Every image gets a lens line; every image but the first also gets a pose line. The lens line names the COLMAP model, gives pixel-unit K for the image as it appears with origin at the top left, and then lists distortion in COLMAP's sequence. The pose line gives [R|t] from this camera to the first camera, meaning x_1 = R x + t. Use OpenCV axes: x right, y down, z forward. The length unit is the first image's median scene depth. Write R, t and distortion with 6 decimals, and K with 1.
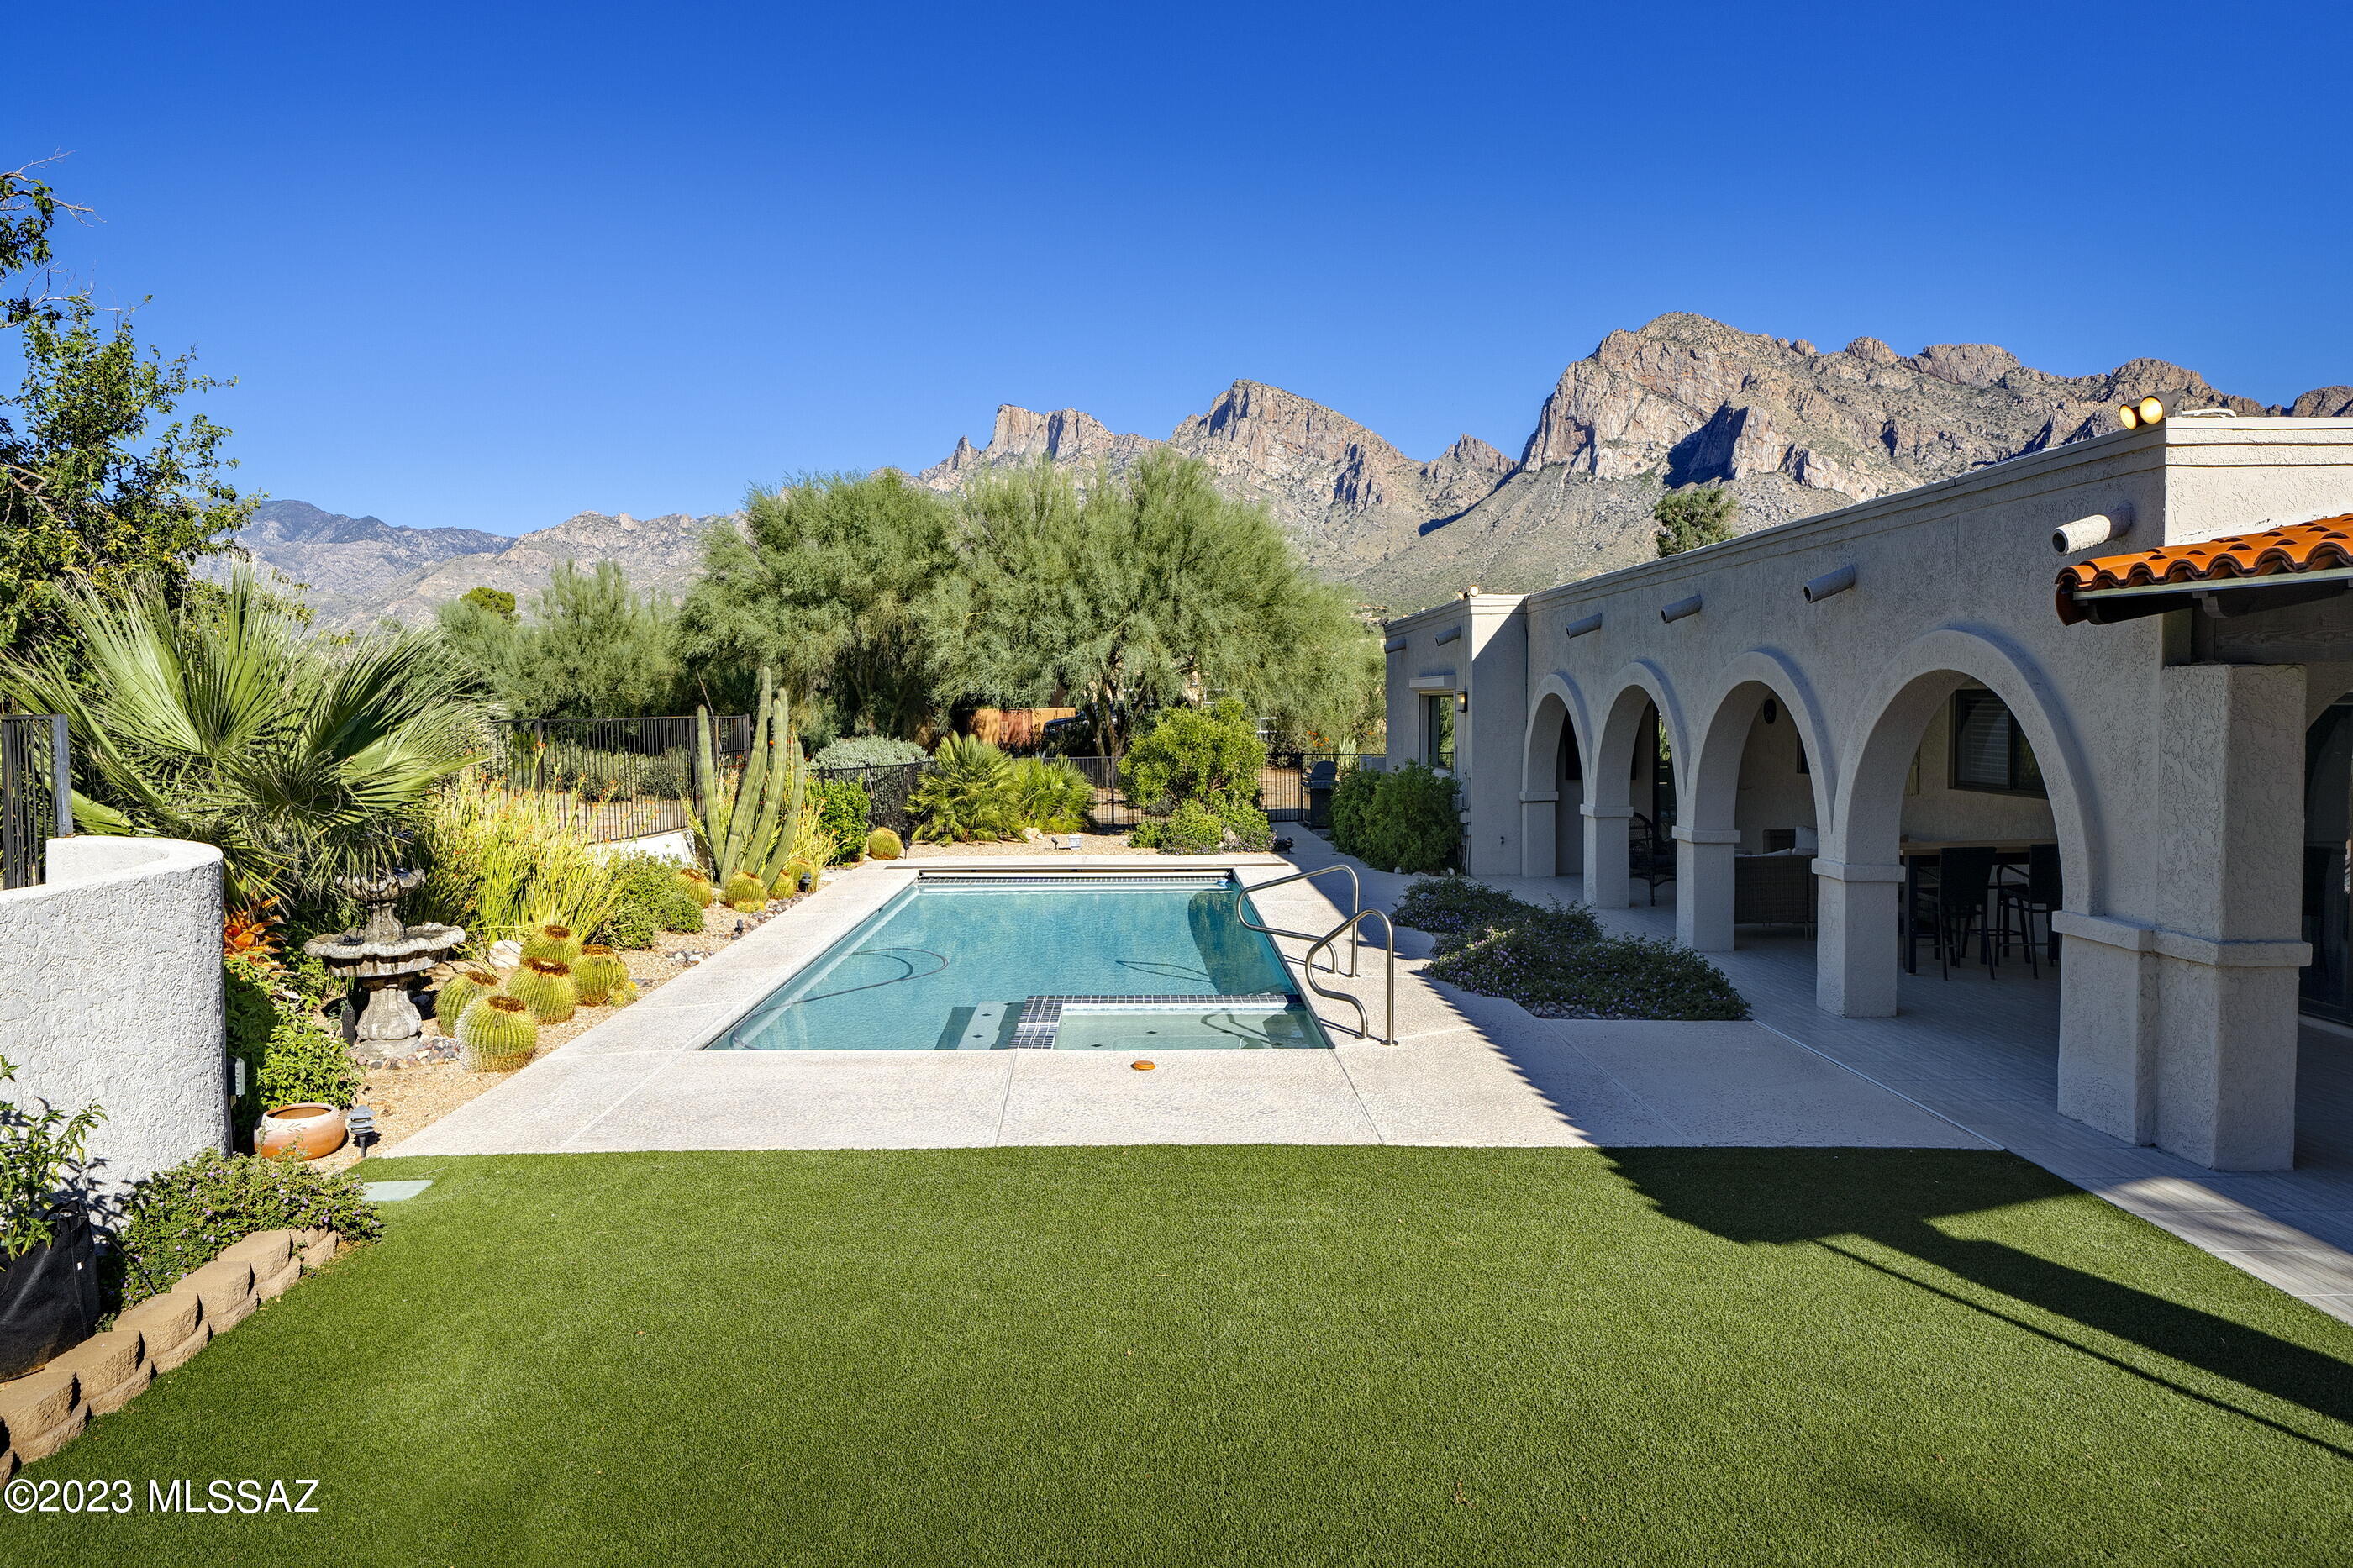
lens RADIAL K [[1329.4, 0, 1131.5], [0, 1329.4, 764.3], [0, 0, 1]] dist [0.005387, 0.001293]
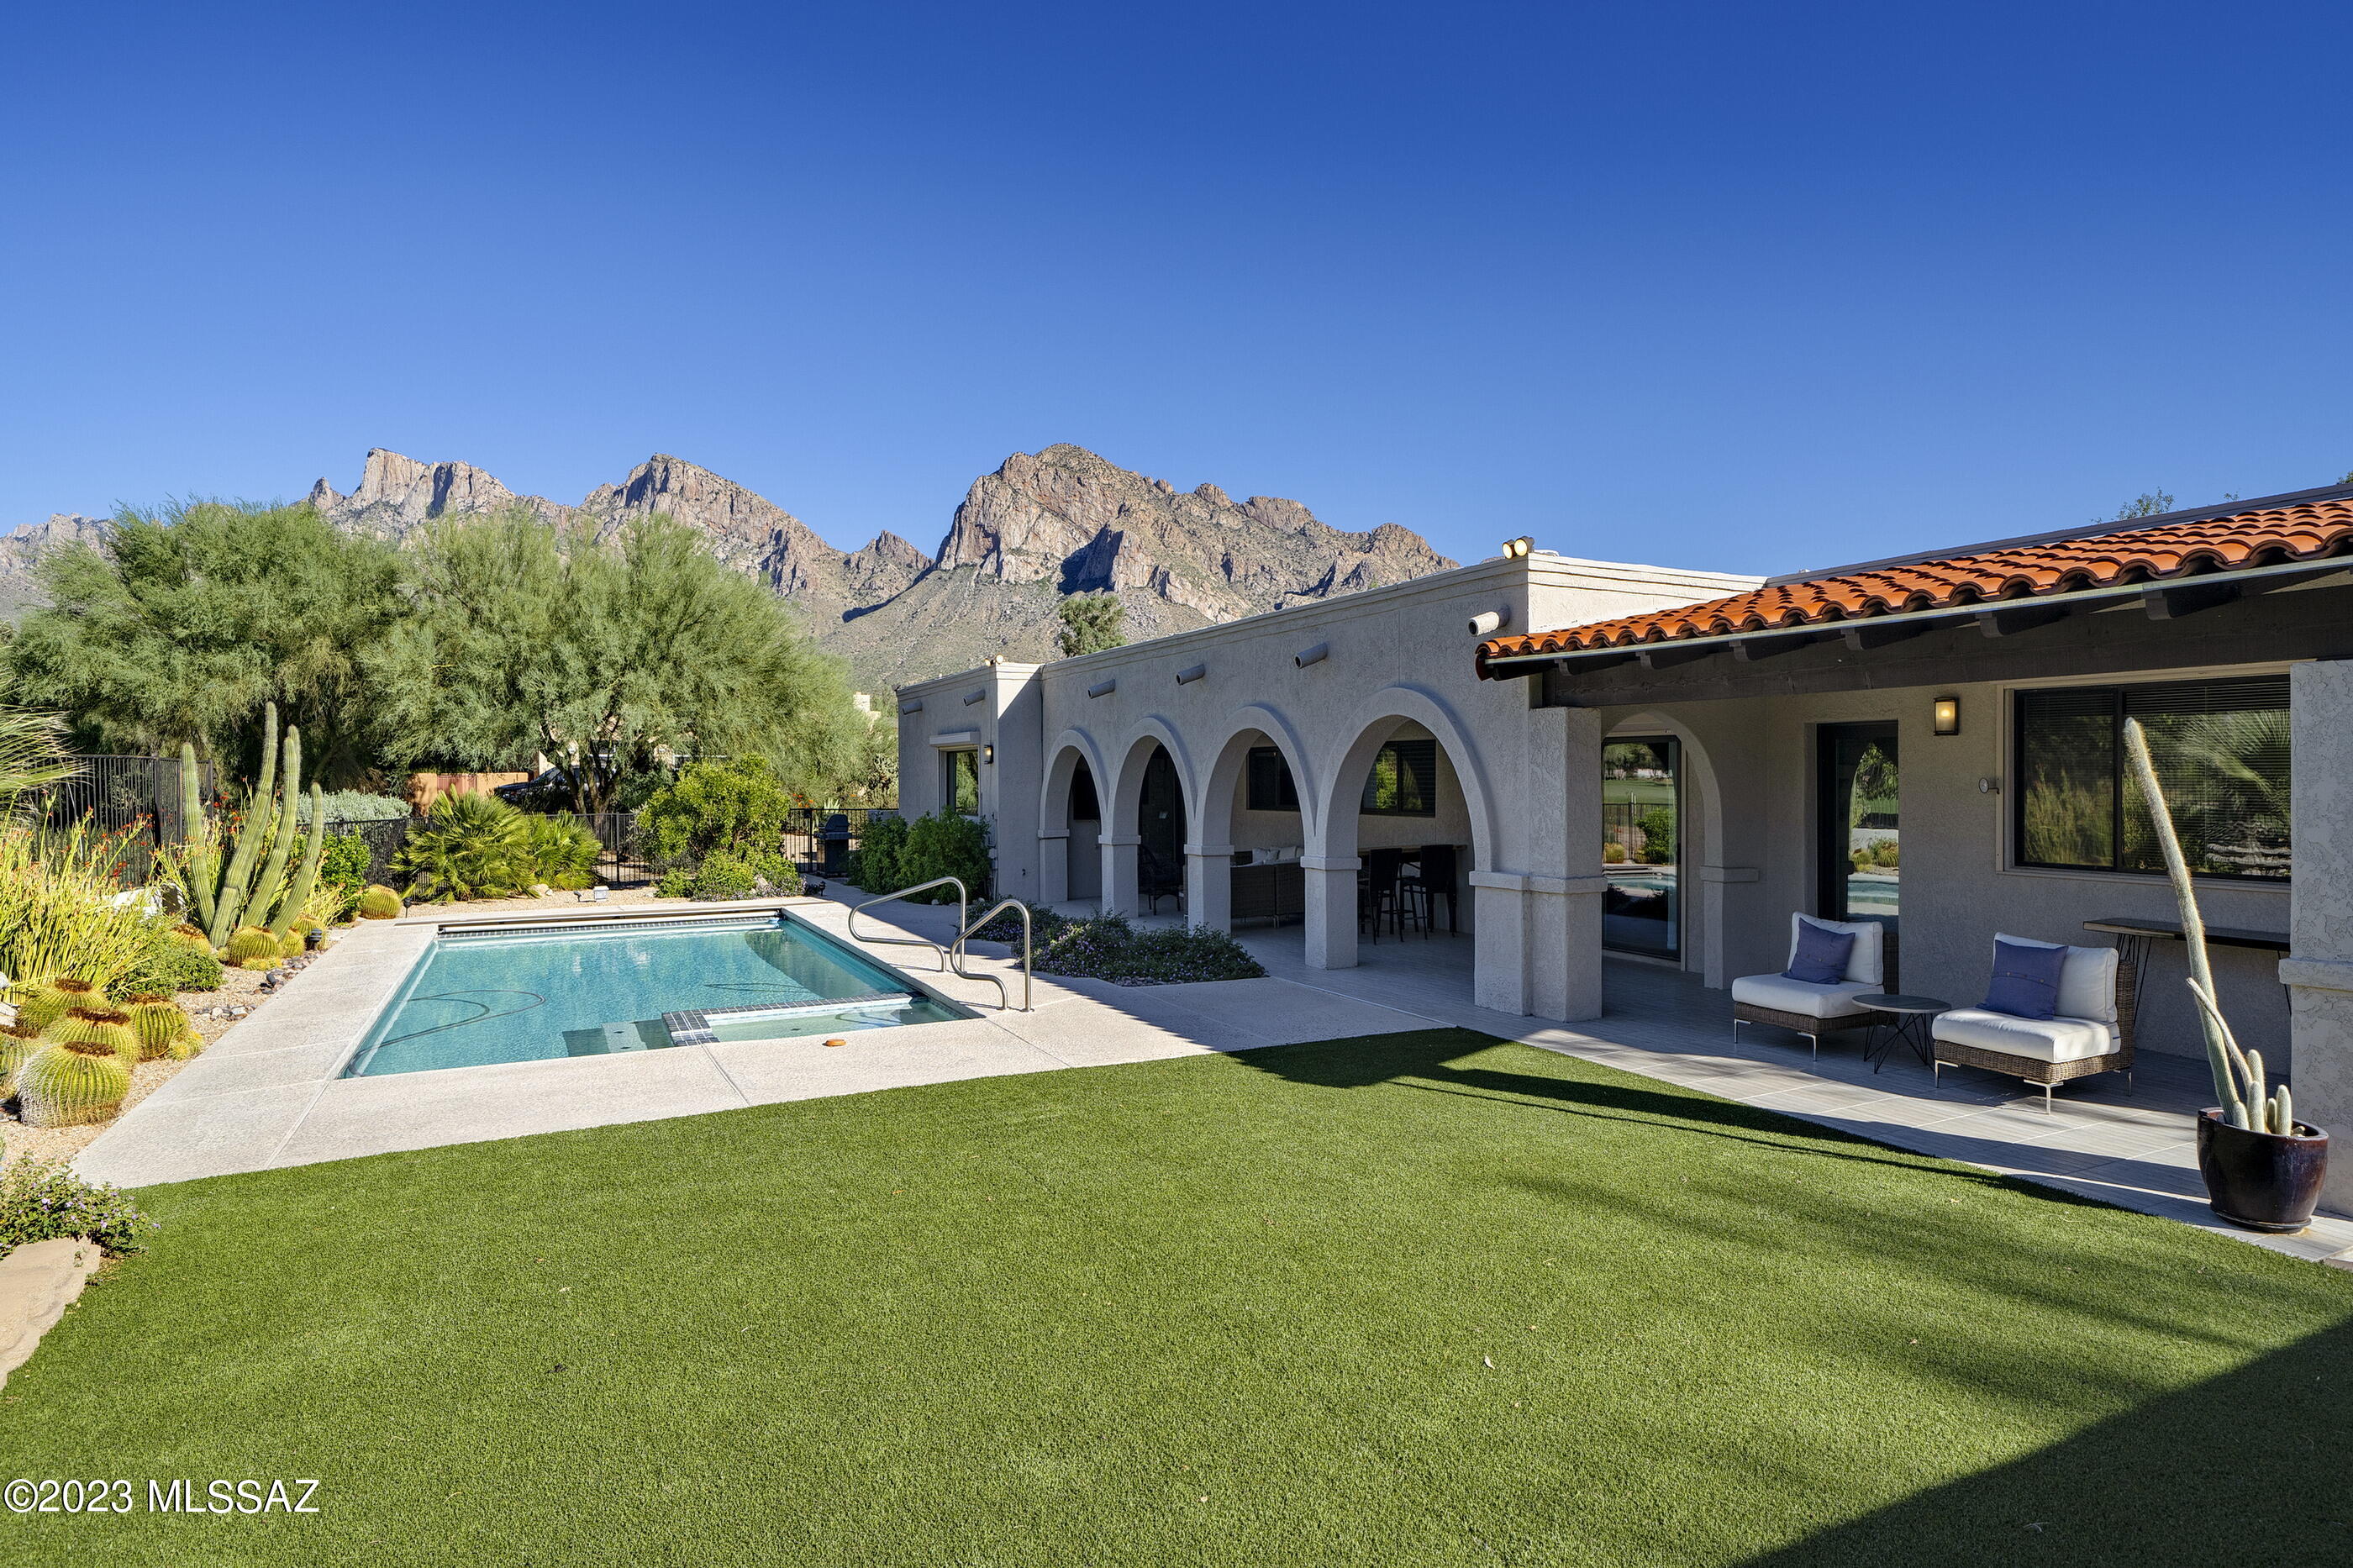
lens RADIAL K [[1250.0, 0, 1192.0], [0, 1250.0, 797.7], [0, 0, 1]] dist [0.001472, -0.000466]
pose [[0.883755, -0.003862, 0.467935, -0.097869], [0.019204, 0.999423, -0.028022, 0.023316], [-0.467556, 0.033750, 0.883319, -0.042134]]
